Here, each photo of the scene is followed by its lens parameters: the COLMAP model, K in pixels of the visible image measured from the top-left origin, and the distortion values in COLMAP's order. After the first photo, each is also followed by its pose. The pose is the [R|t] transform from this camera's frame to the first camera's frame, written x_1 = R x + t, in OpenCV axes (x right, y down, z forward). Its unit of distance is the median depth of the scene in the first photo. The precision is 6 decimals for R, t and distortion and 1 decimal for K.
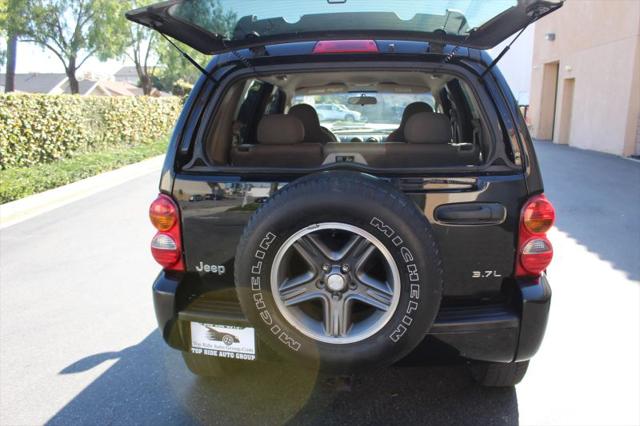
lens RADIAL K [[538.9, 0, 326.7], [0, 538.9, 213.5], [0, 0, 1]] dist [-0.170965, 0.155127]
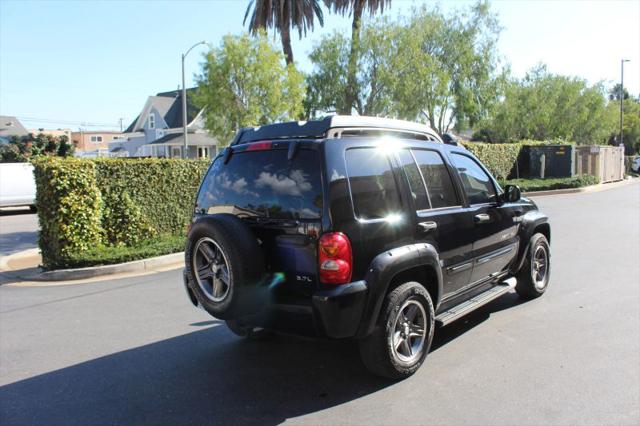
lens RADIAL K [[538.9, 0, 326.7], [0, 538.9, 213.5], [0, 0, 1]] dist [-0.170965, 0.155127]
pose [[0.826894, 0.042344, -0.560761, 1.200591], [-0.095557, 0.993240, -0.065907, 0.015238], [0.554180, 0.108083, 0.825350, -0.341213]]
